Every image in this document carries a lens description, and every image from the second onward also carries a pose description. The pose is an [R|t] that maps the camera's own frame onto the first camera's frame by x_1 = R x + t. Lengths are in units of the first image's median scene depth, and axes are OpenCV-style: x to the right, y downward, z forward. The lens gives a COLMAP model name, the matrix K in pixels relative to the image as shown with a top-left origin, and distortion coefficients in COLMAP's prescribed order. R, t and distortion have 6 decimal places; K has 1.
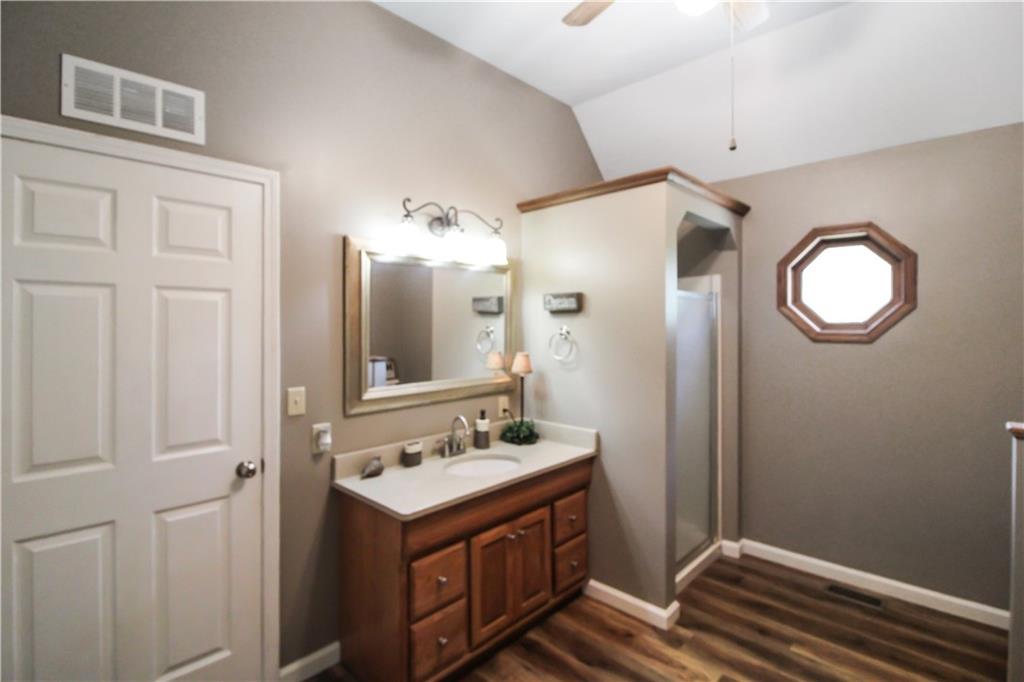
lens RADIAL K [[489.6, 0, 511.1], [0, 489.6, 328.2], [0, 0, 1]] dist [-0.000178, -0.000783]
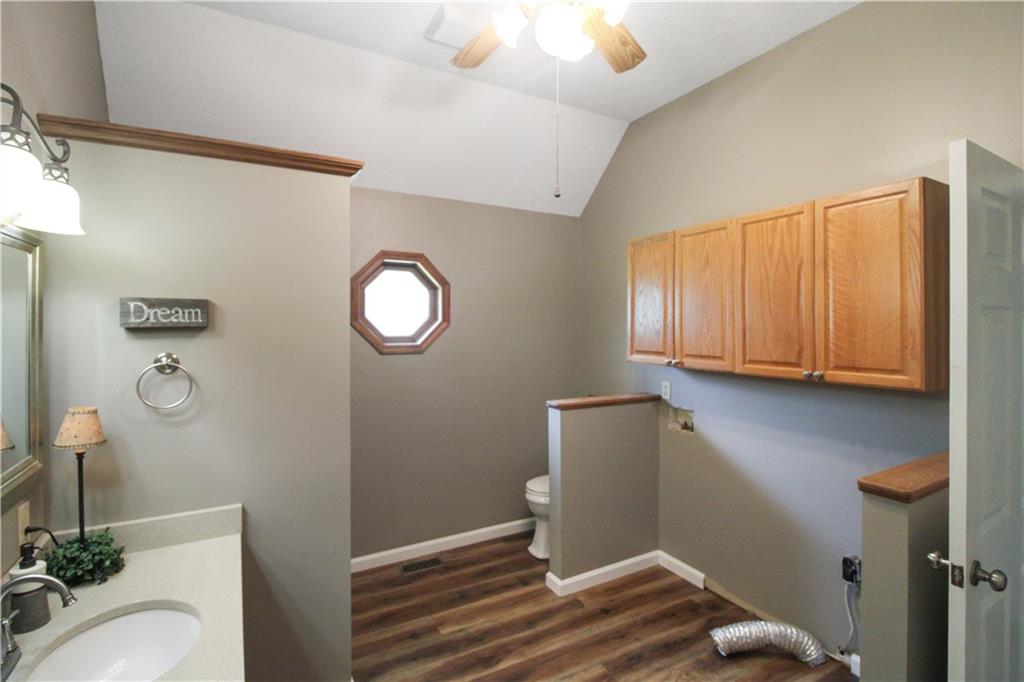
lens RADIAL K [[489.6, 0, 511.1], [0, 489.6, 328.2], [0, 0, 1]] dist [-0.000178, -0.000783]
pose [[0.281078, -0.005730, 0.959668, -0.368939], [0.003830, 0.999981, 0.004849, -0.037398], [-0.959677, 0.002313, 0.281095, 0.434617]]
